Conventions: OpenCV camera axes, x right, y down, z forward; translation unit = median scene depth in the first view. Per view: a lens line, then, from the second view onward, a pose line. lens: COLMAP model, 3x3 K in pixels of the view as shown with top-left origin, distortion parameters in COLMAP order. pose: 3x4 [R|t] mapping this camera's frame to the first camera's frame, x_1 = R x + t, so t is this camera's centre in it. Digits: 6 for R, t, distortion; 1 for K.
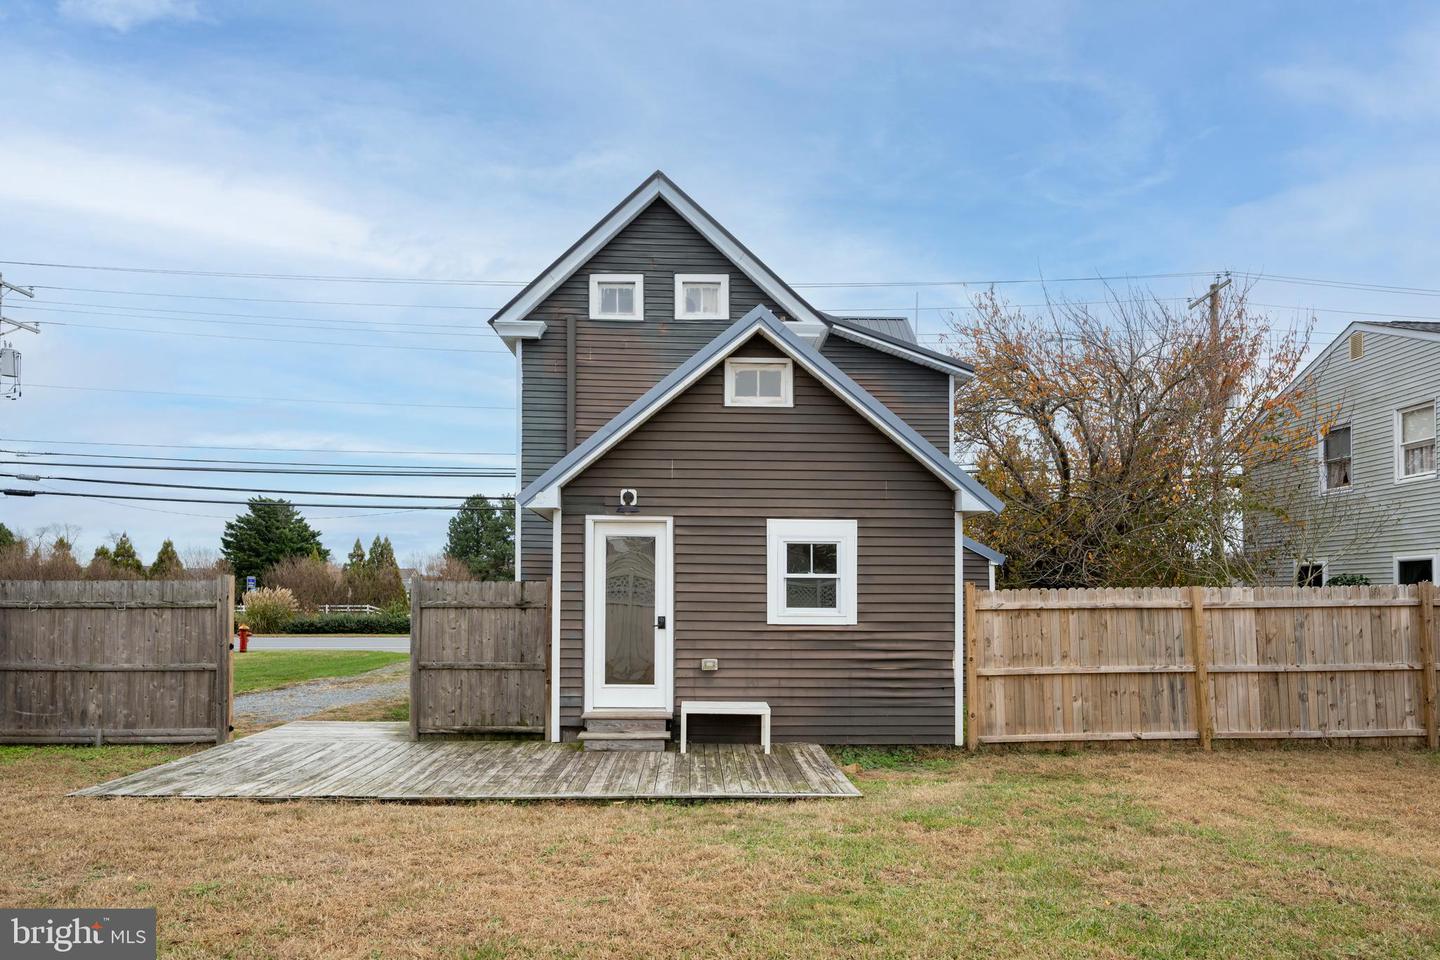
lens RADIAL K [[876.9, 0, 712.6], [0, 876.9, 576.8], [0, 0, 1]] dist [-0.002310, -0.000754]
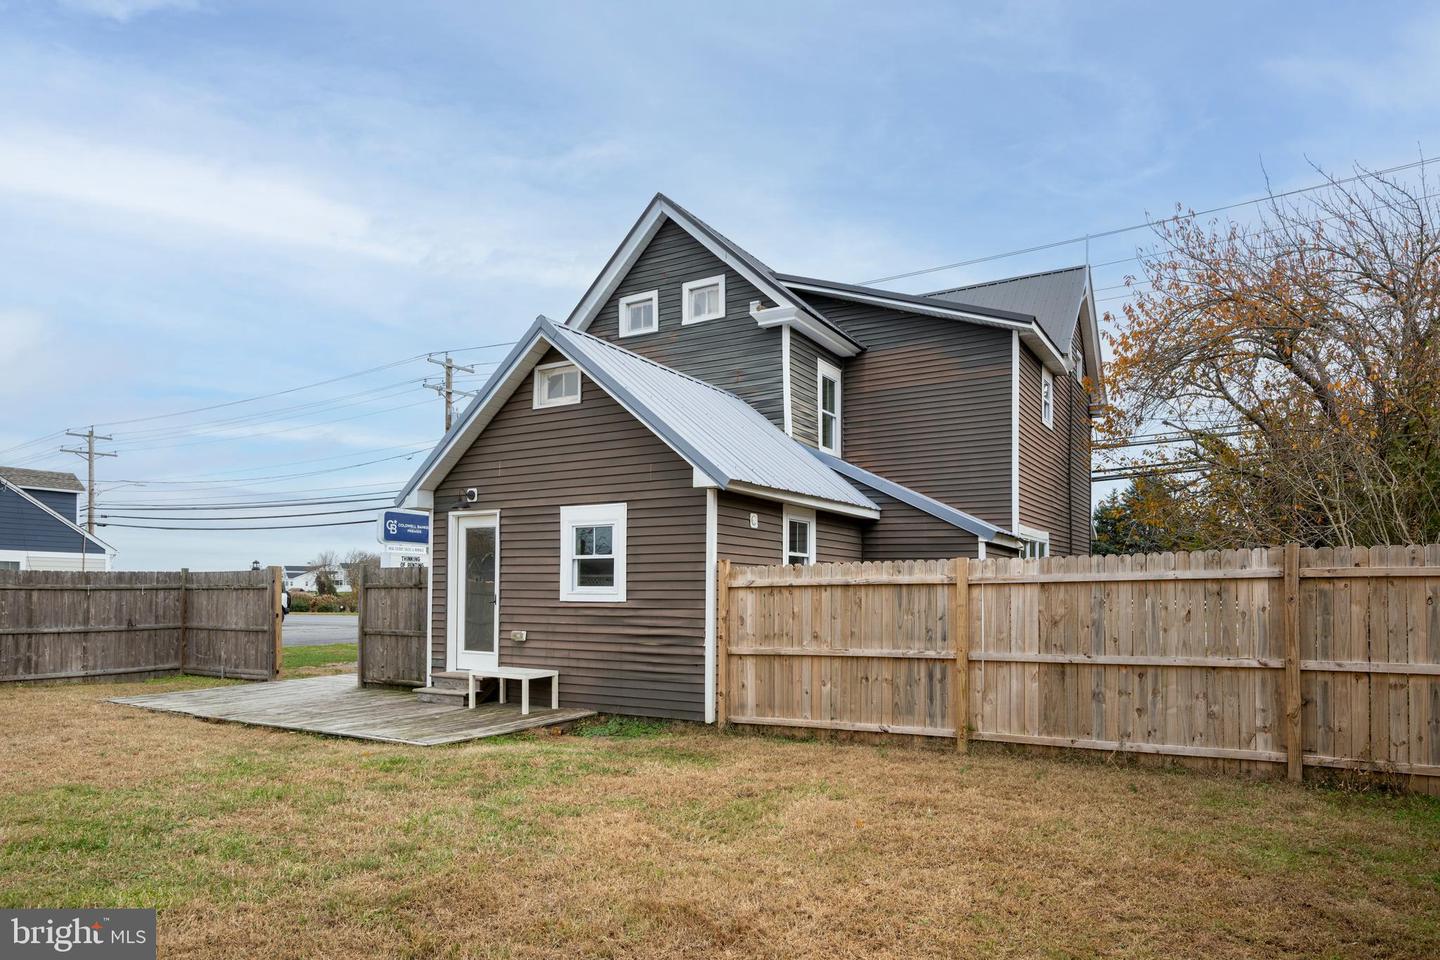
lens RADIAL K [[840.5, 0, 723.1], [0, 840.5, 580.5], [0, 0, 1]] dist [0.001167, -0.000072]
pose [[0.853060, -0.010180, -0.521713, 0.791763], [0.016010, 0.999850, 0.006669, 0.023975], [0.521567, -0.014041, 0.853095, 0.194335]]
